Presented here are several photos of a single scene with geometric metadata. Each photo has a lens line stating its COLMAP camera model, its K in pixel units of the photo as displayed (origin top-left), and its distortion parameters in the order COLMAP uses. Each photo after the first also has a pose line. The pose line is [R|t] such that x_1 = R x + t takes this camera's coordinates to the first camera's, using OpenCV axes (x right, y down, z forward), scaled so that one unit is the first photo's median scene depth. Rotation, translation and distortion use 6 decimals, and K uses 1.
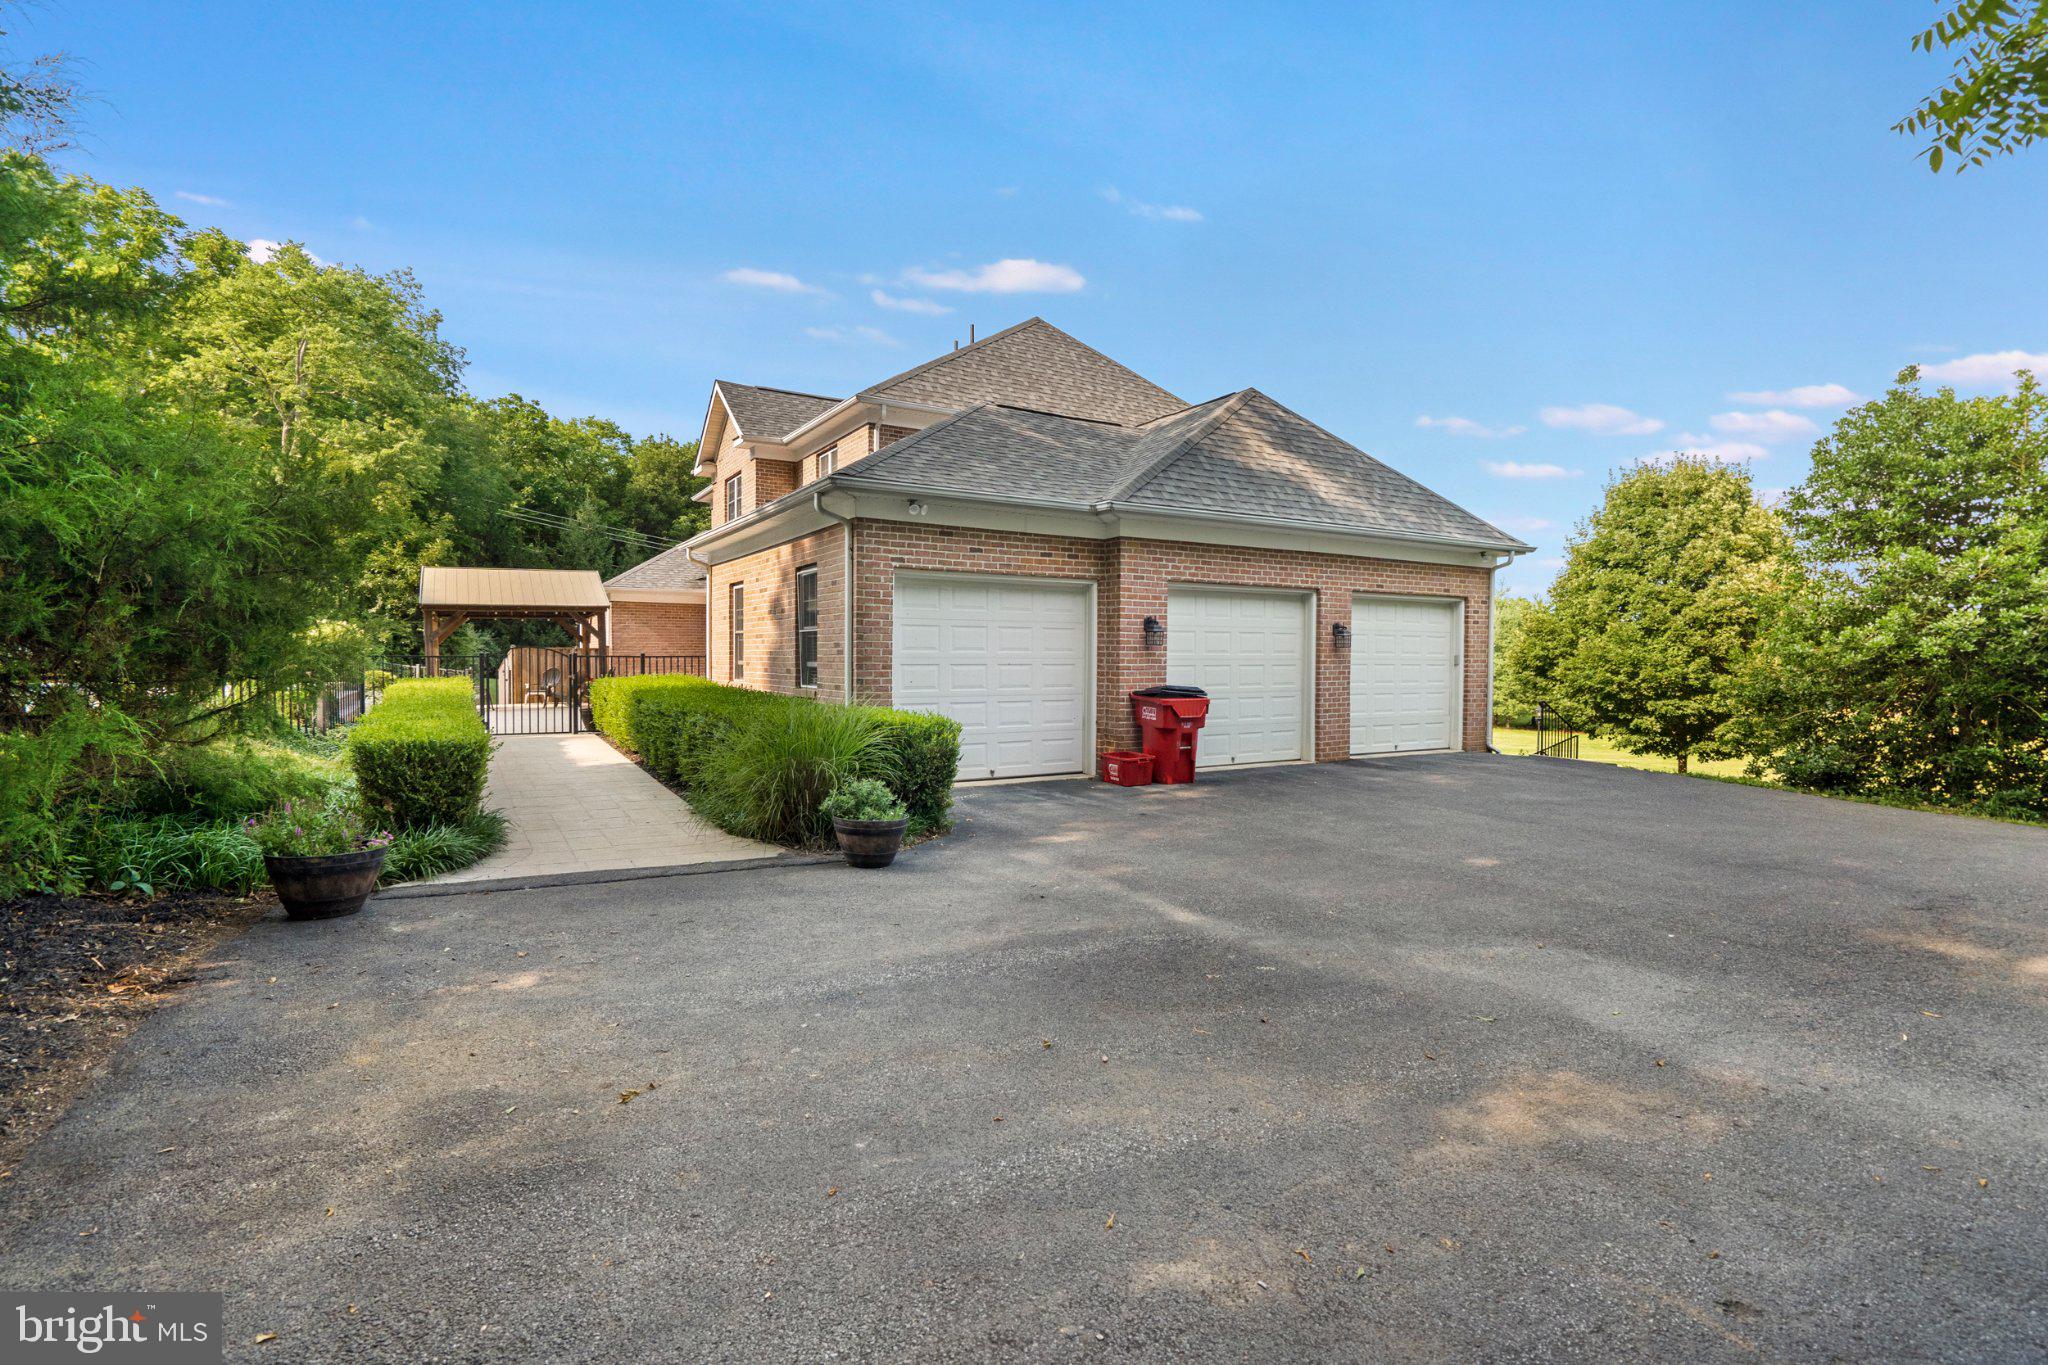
lens RADIAL K [[940.2, 0, 1022.6], [0, 940.2, 676.9], [0, 0, 1]] dist [-0.000944, 0.000122]
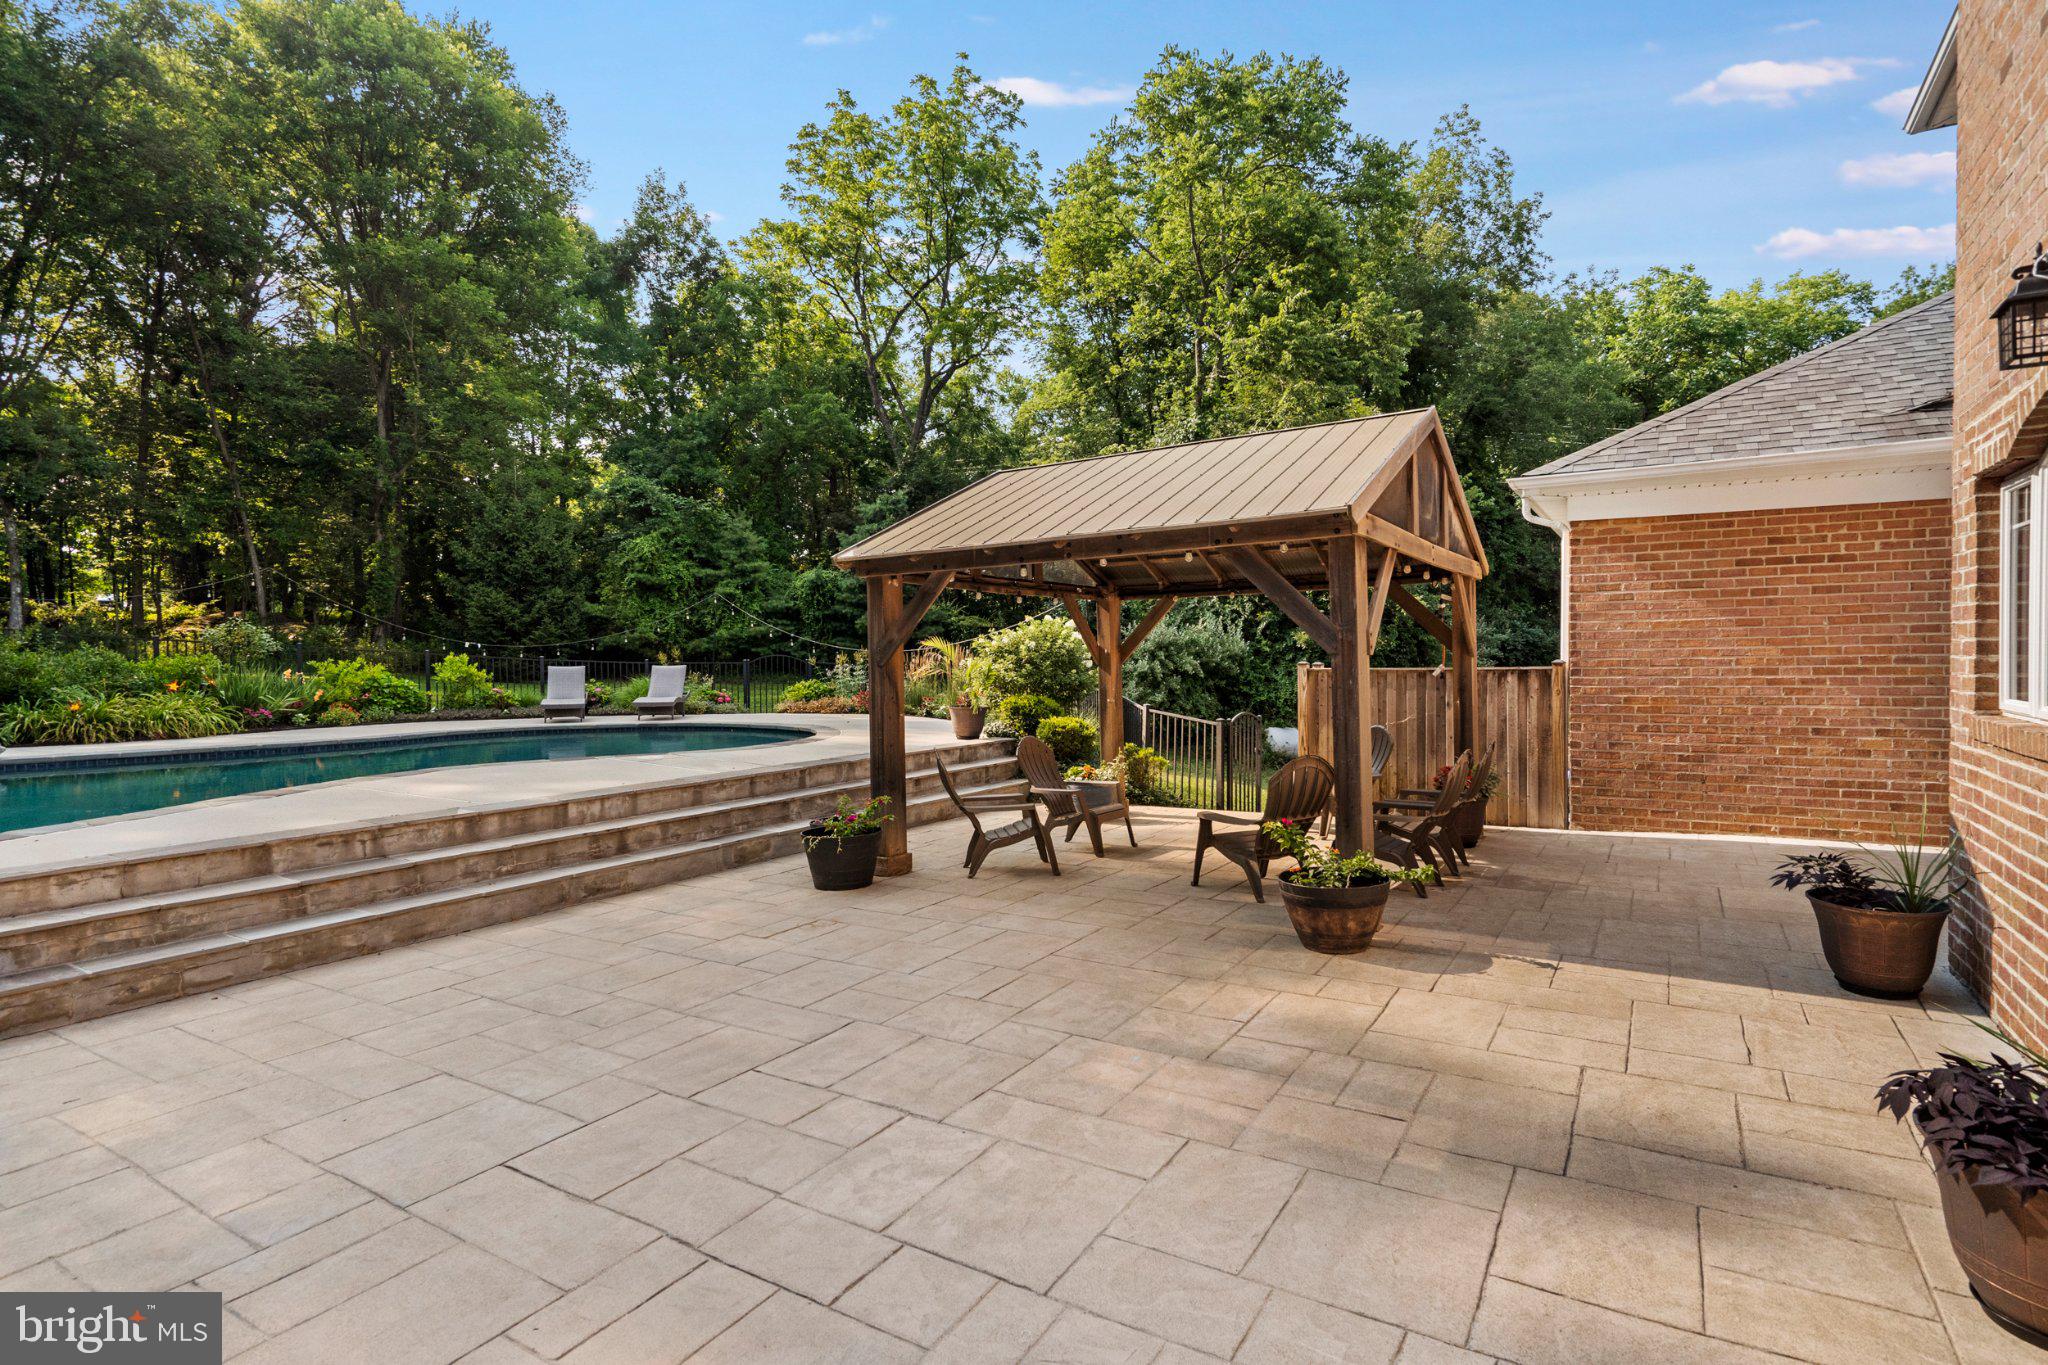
lens RADIAL K [[1007.1, 0, 1029.7], [0, 1007.1, 678.8], [0, 0, 1]] dist [0.003746, 0.001724]
pose [[0.442161, 0.008800, -0.896893, -0.196885], [0.004323, 0.999919, 0.011942, -0.030124], [0.896925, -0.009157, 0.442087, 0.642061]]
